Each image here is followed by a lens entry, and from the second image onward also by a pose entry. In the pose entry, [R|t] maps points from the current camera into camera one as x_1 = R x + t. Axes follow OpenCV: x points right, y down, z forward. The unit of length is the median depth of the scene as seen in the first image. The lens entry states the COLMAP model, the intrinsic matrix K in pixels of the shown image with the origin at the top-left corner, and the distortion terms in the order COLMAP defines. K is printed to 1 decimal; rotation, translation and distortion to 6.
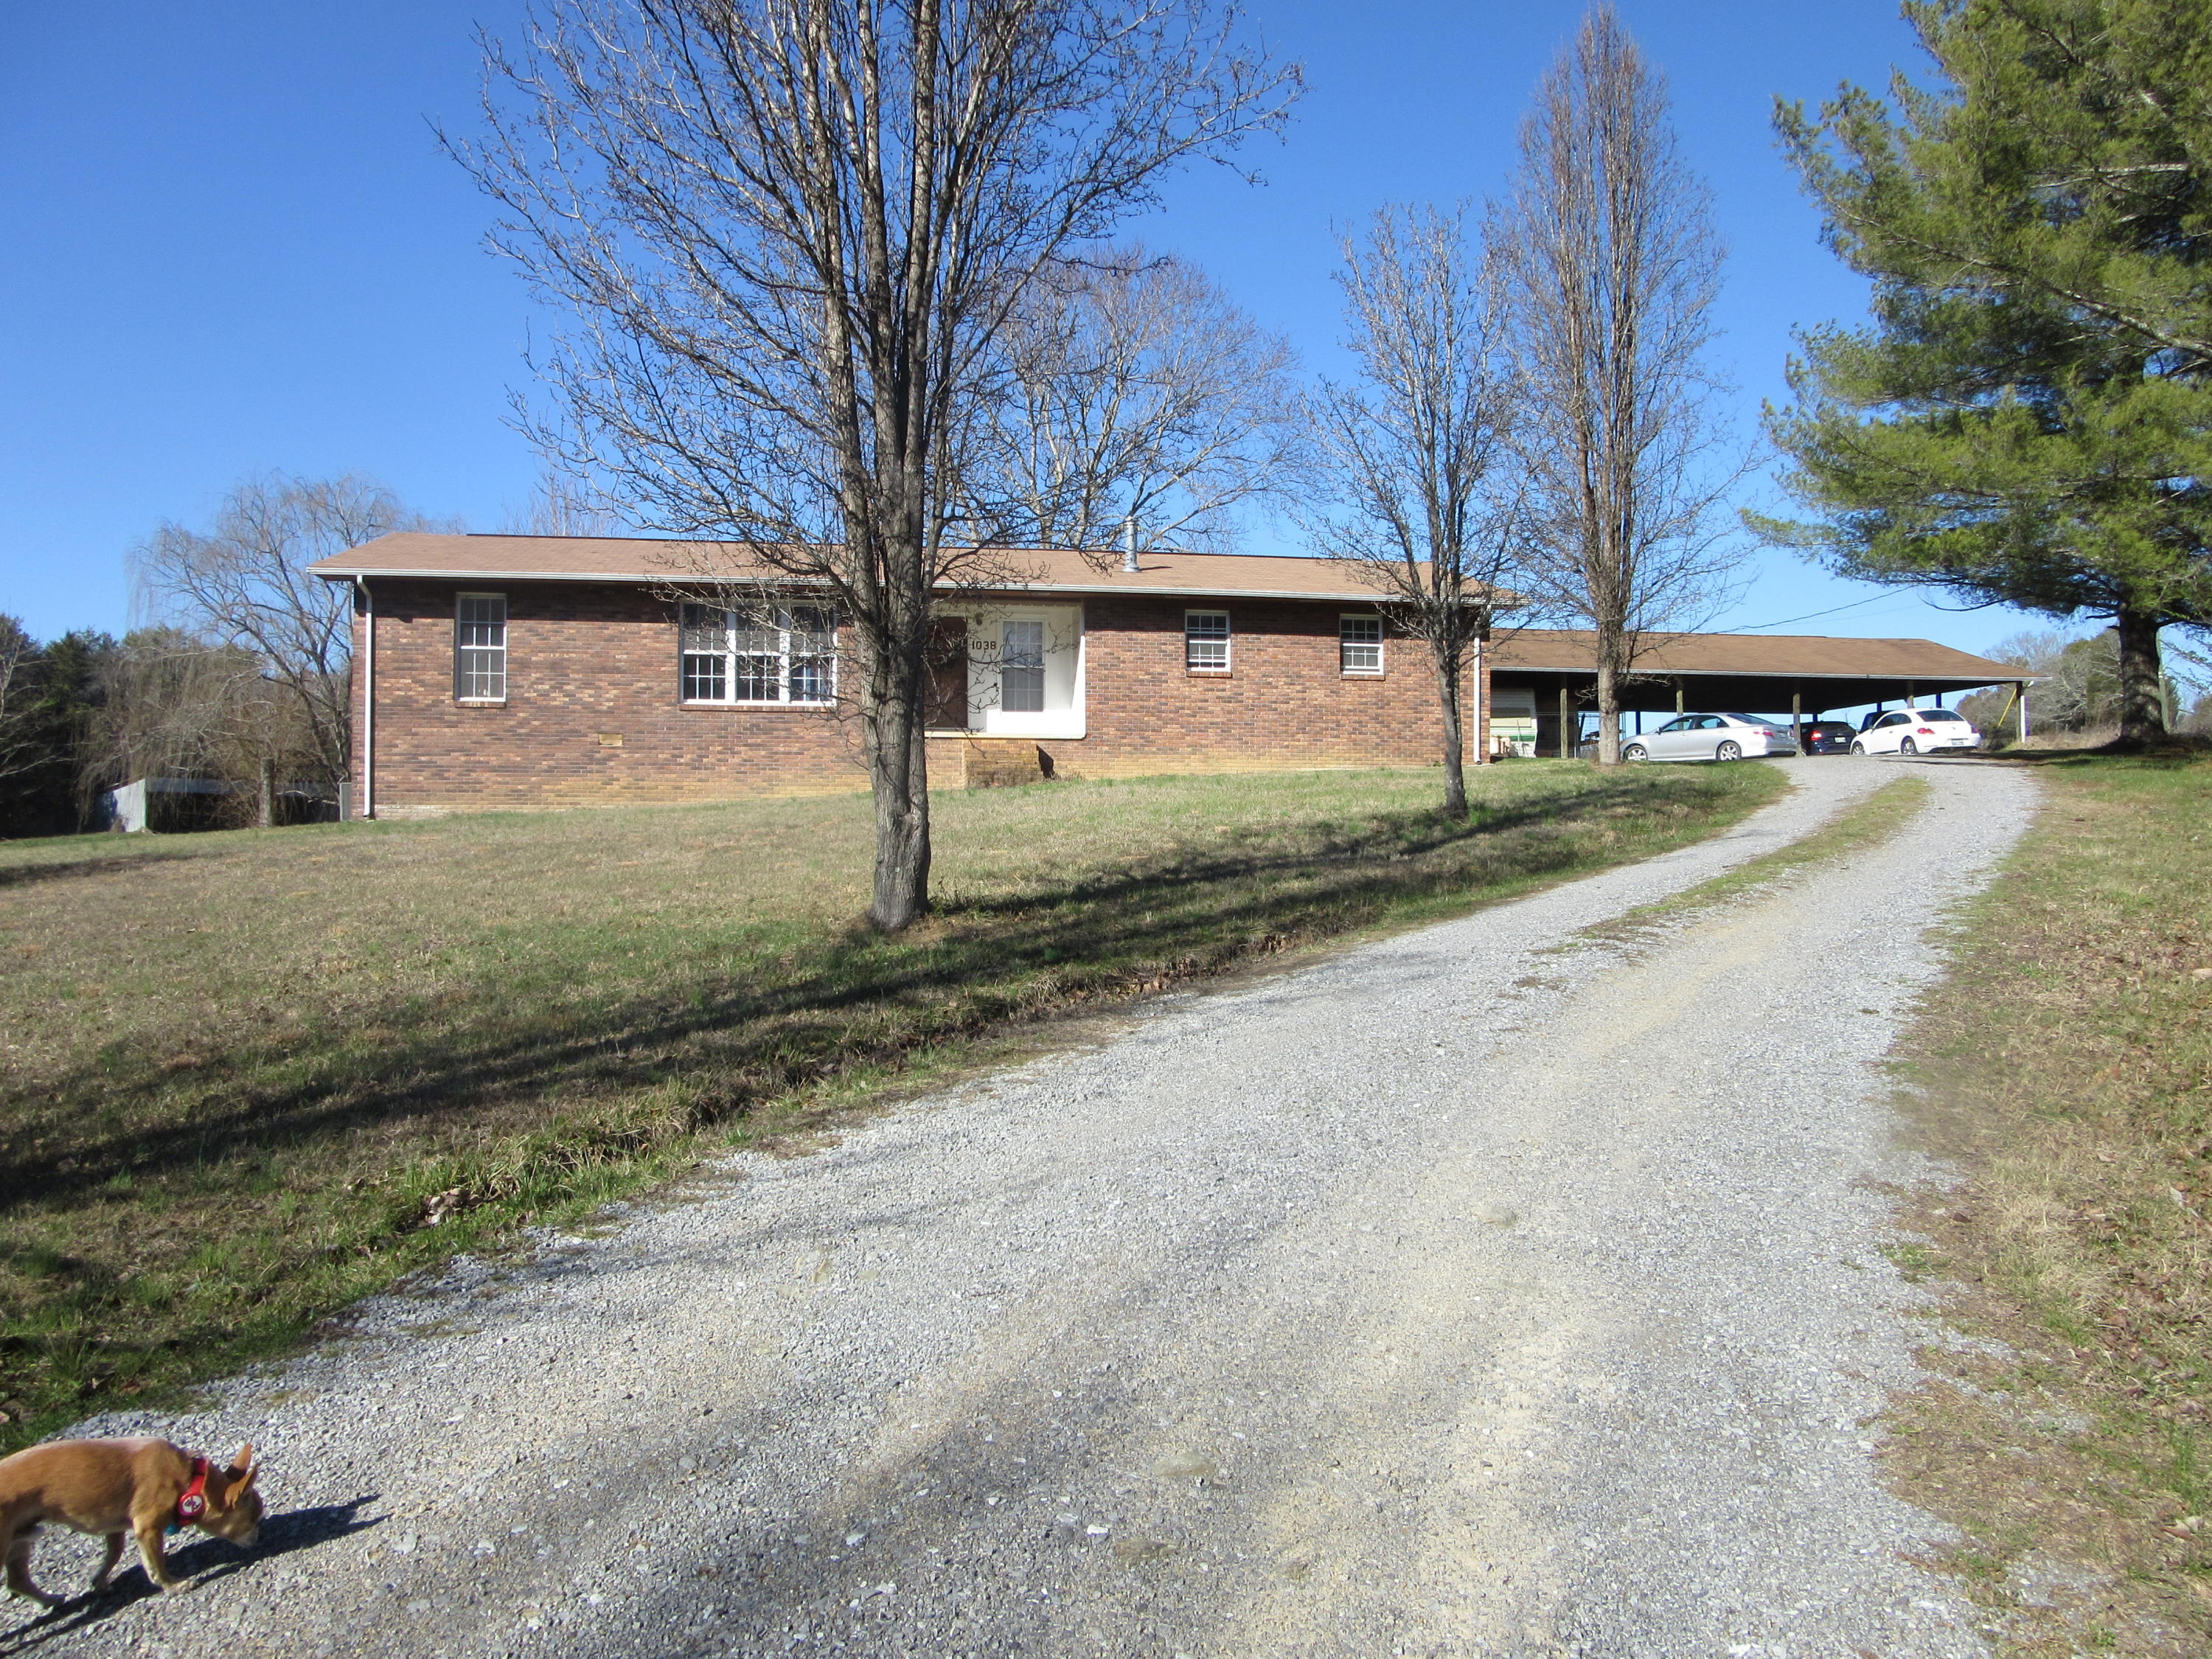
lens RADIAL K [[1596.4, 0, 1100.3], [0, 1596.4, 832.4], [0, 0, 1]] dist [-0.026210, 0.008093]
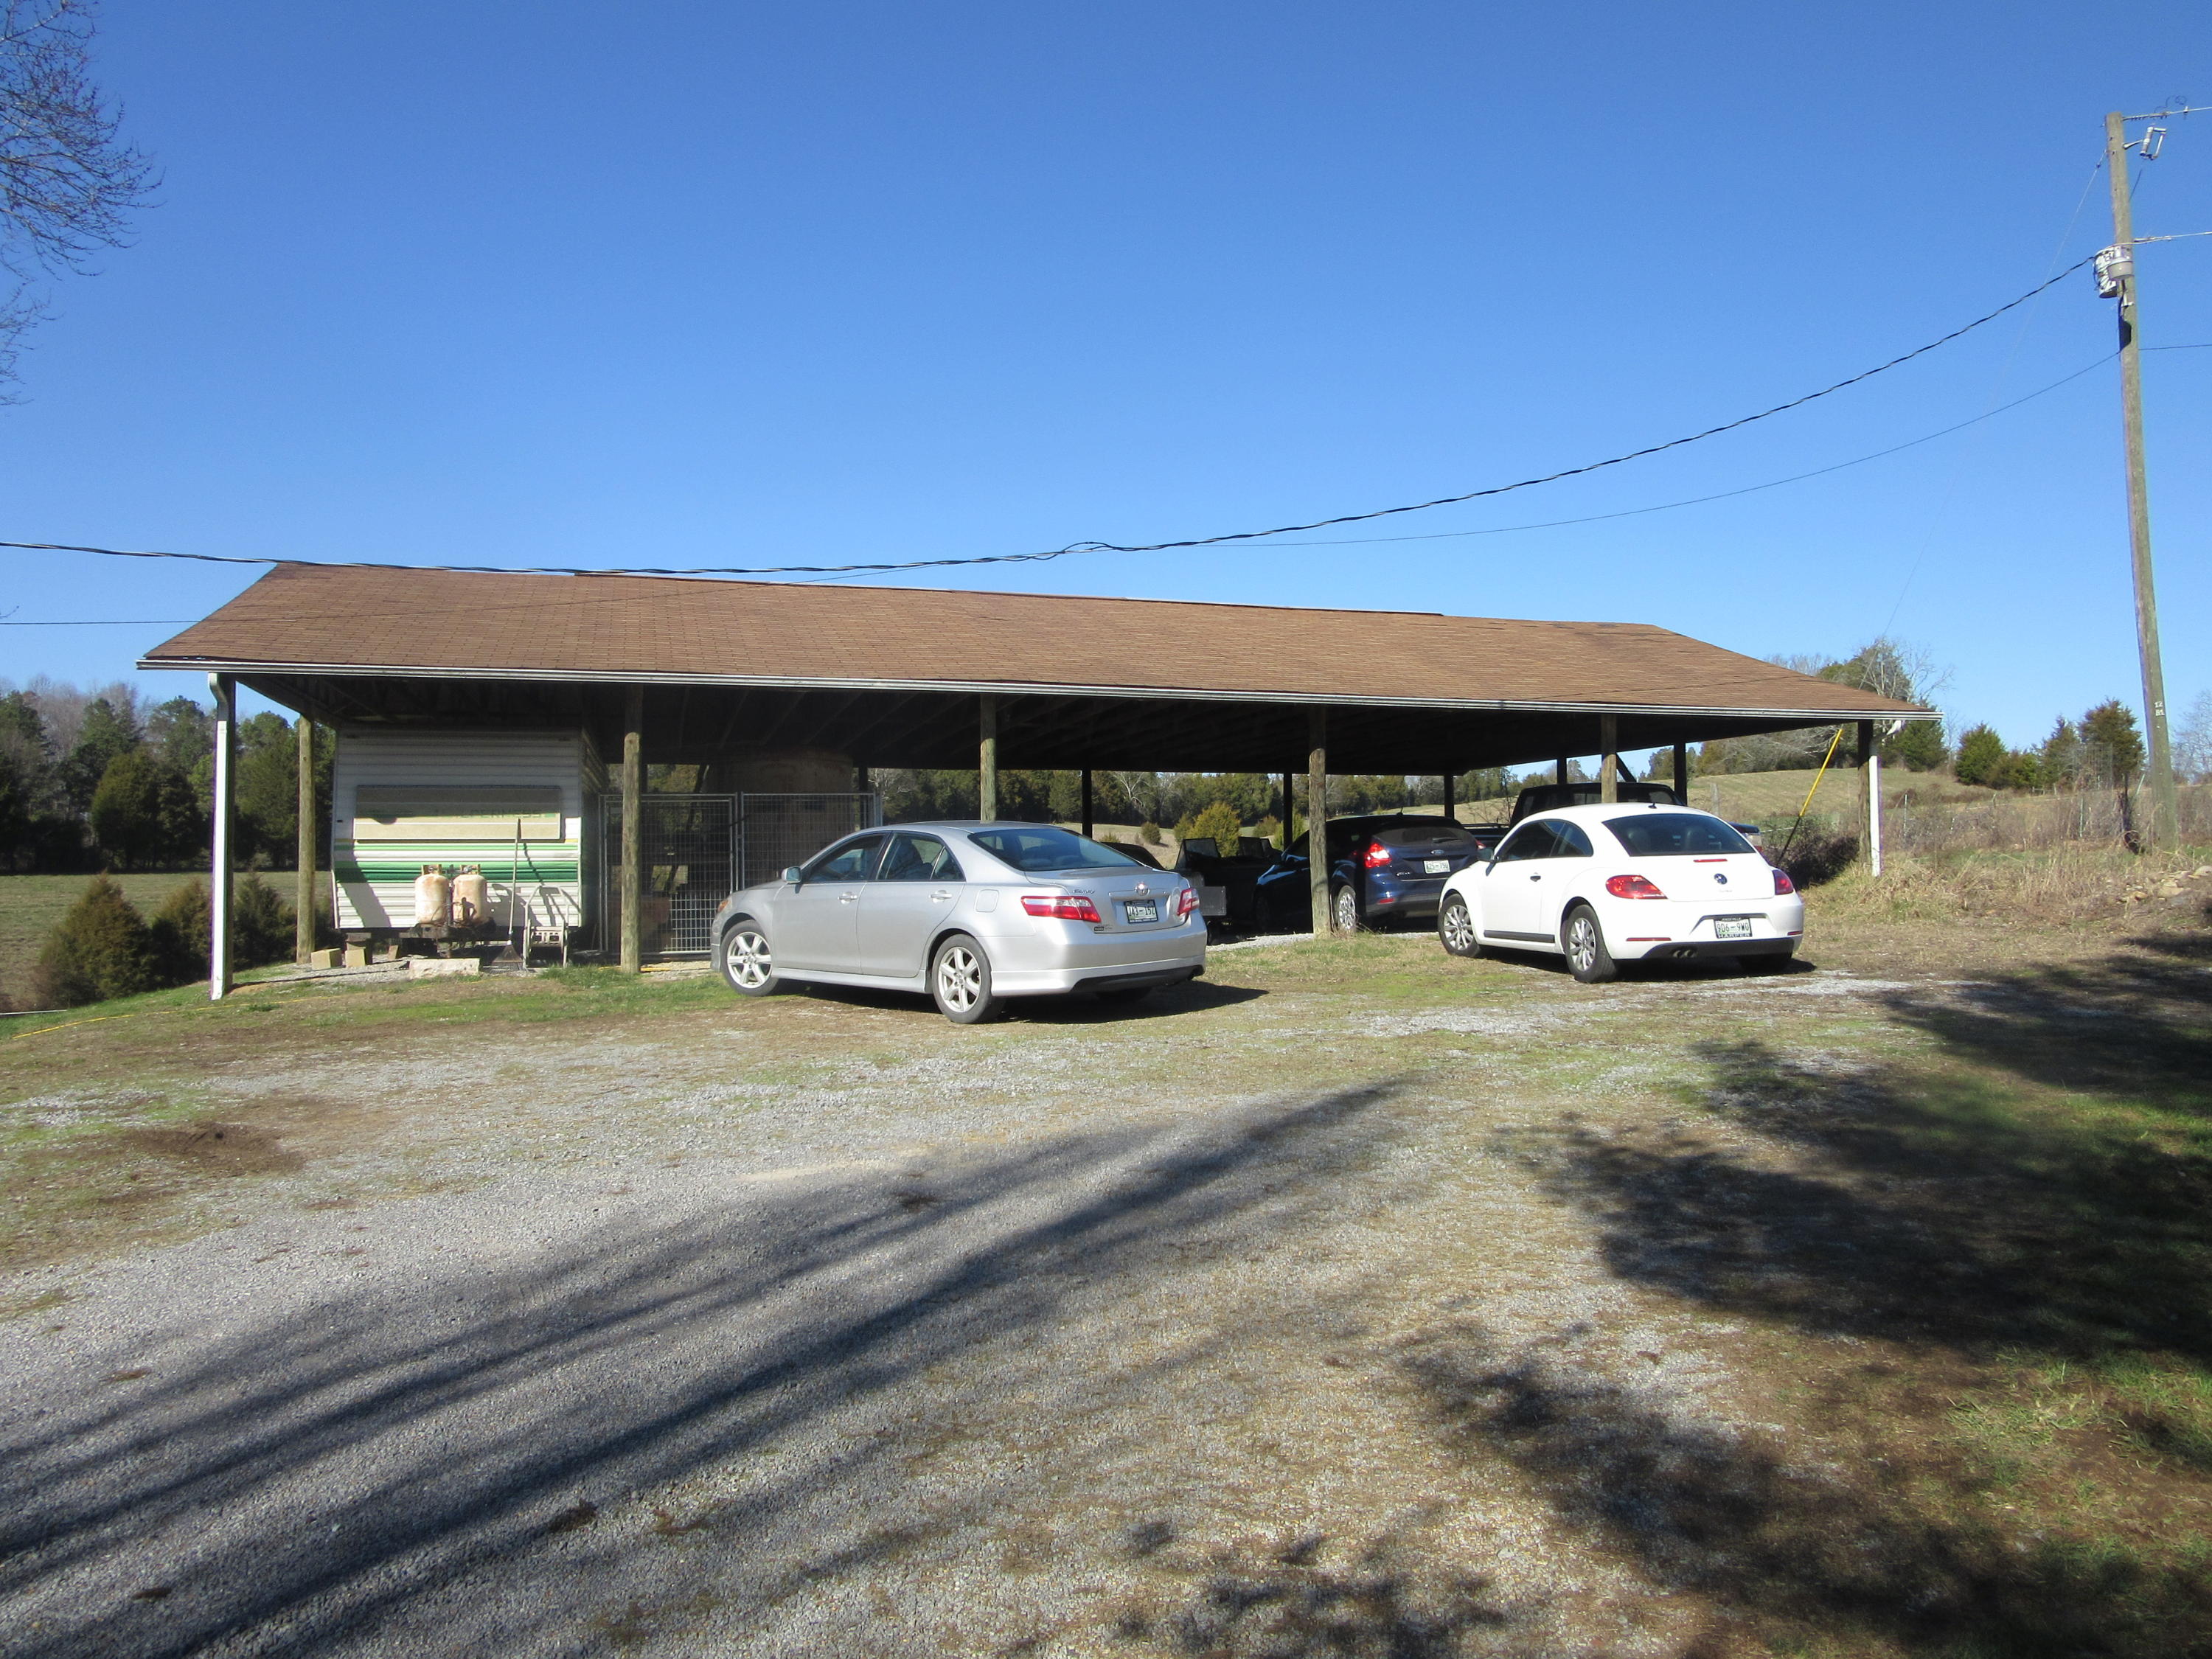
lens RADIAL K [[1596.4, 0, 1105.2], [0, 1596.4, 823.9], [0, 0, 1]] dist [-0.026210, 0.008093]
pose [[0.990553, 0.000756, 0.137127, 0.341717], [0.001474, 0.999868, -0.016162, -0.064282], [-0.137121, 0.016212, 0.990422, 0.642298]]
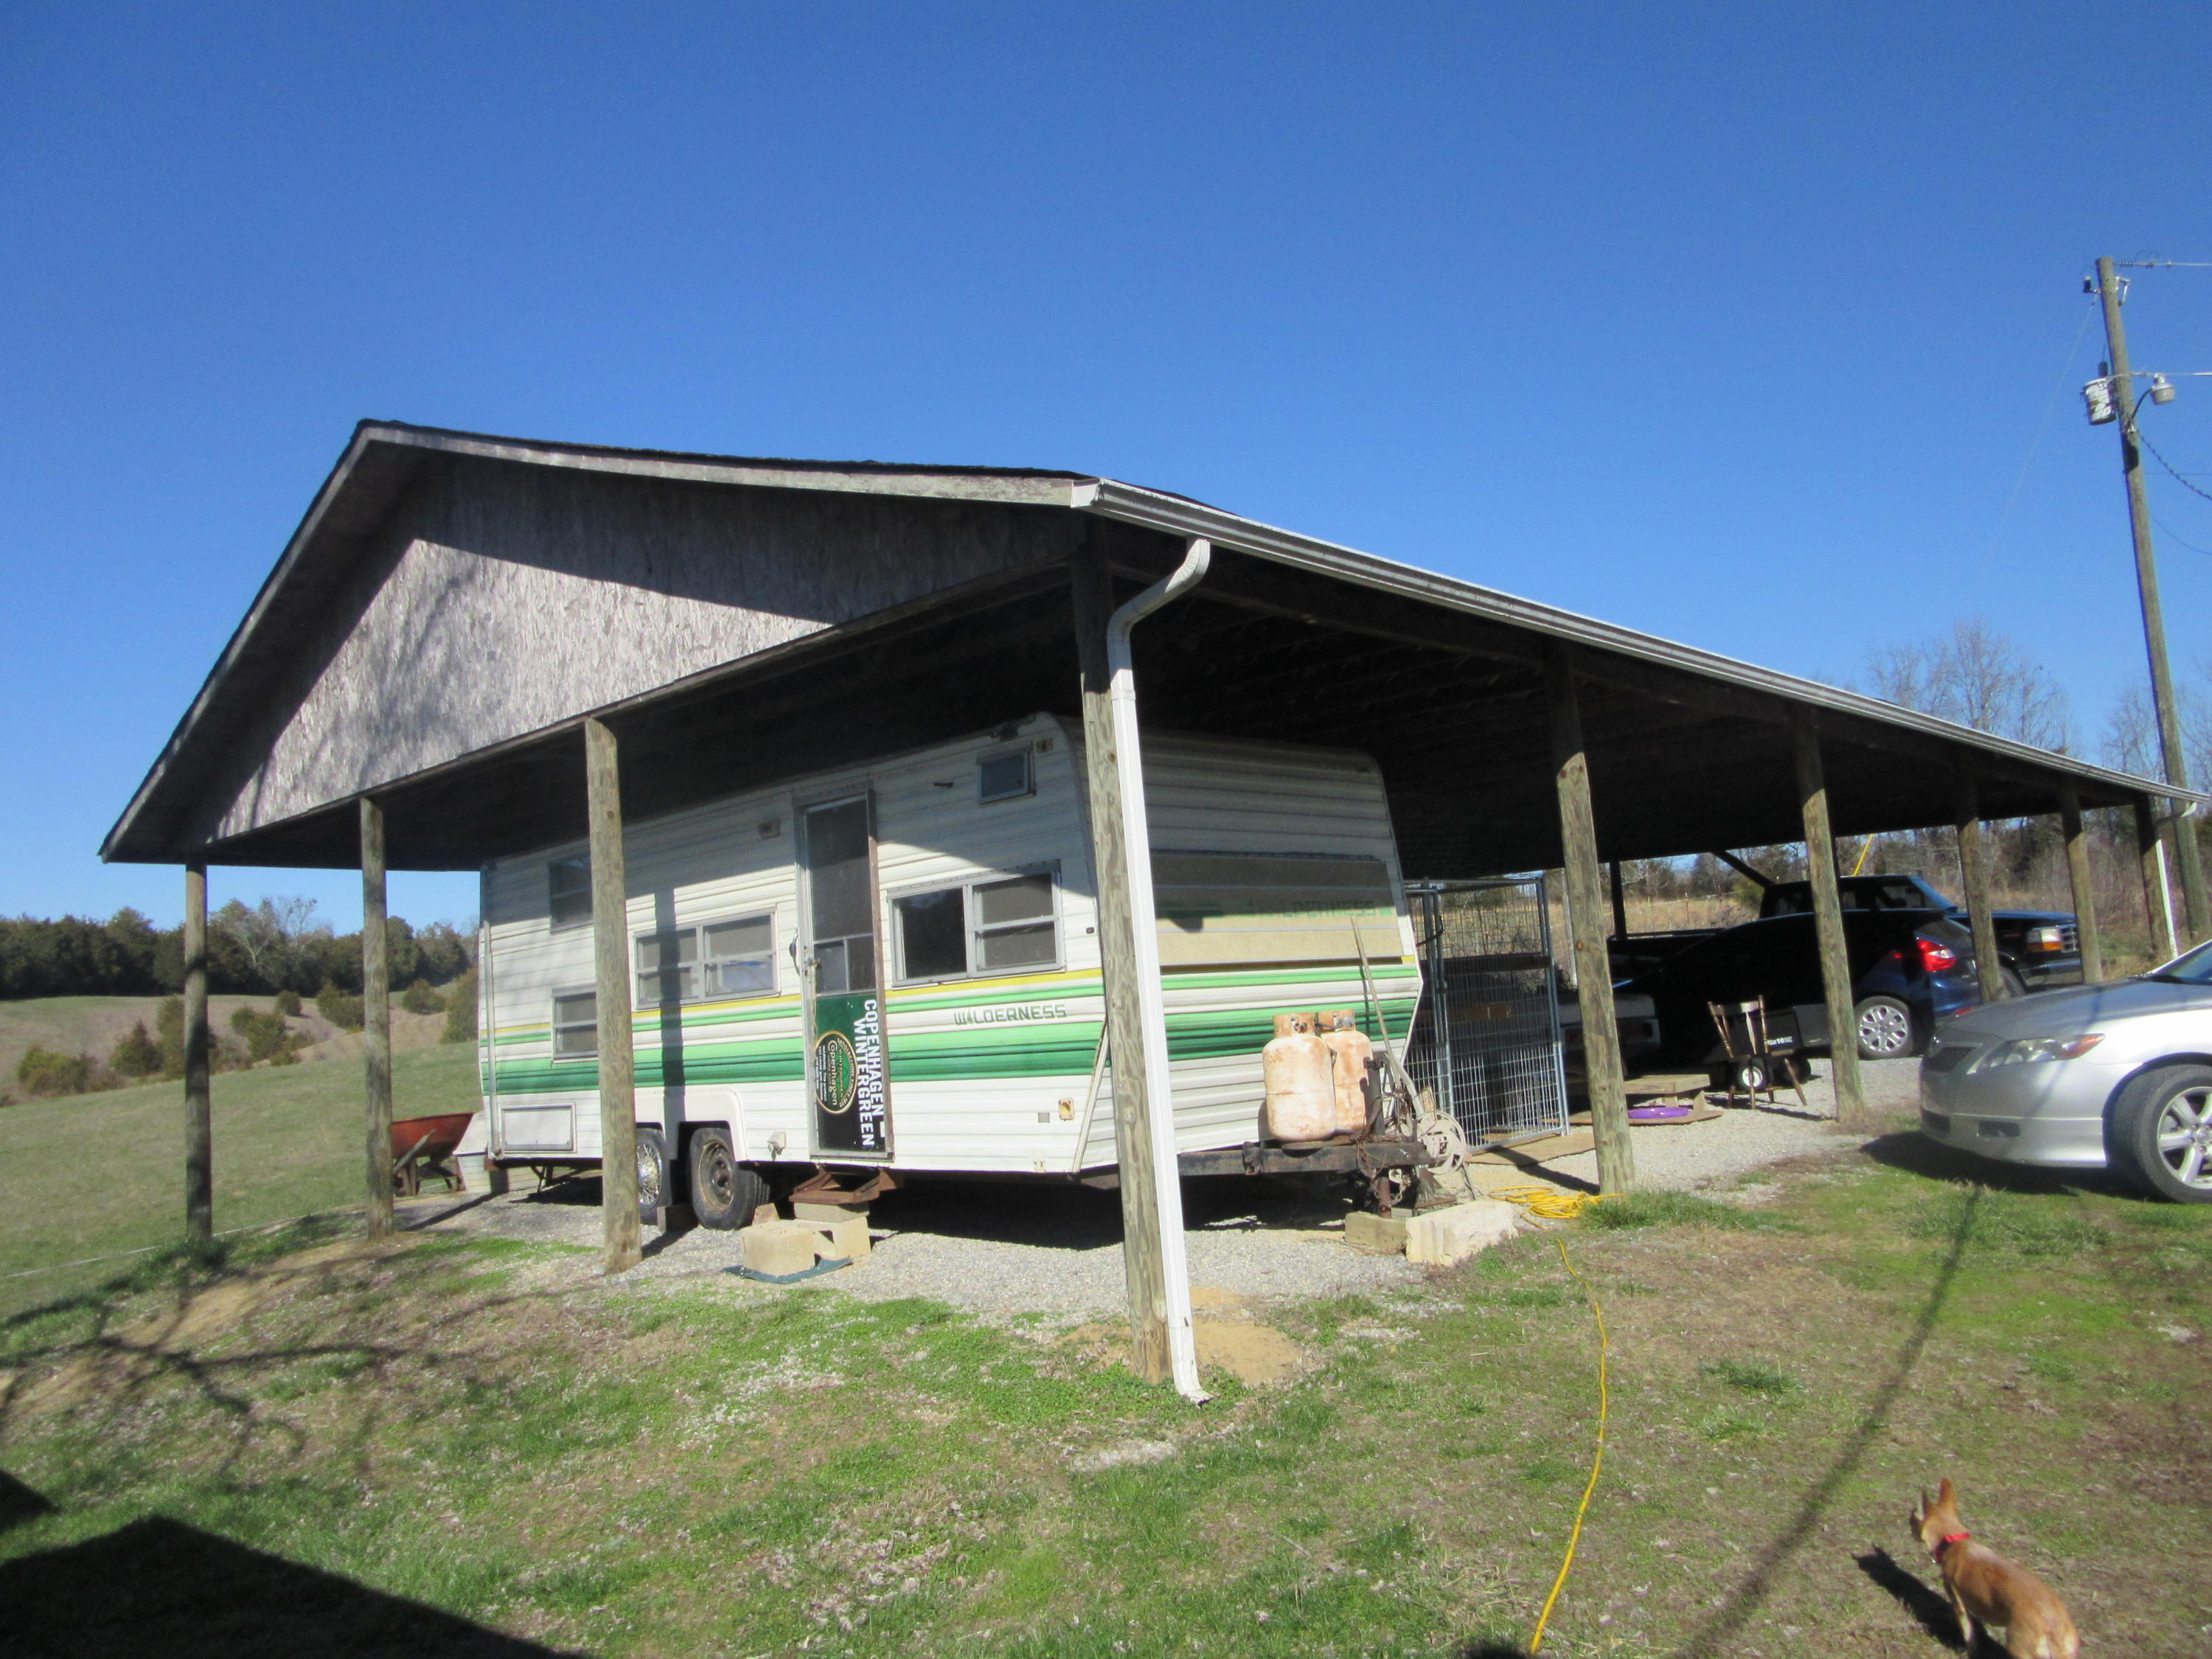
lens RADIAL K [[1596.4, 0, 1099.7], [0, 1596.4, 826.8], [0, 0, 1]] dist [-0.026210, 0.008093]
pose [[0.784871, 0.019332, 0.619358, 0.131121], [0.051236, 0.994066, -0.095956, -0.065615], [-0.617538, 0.107046, 0.779223, 0.882165]]
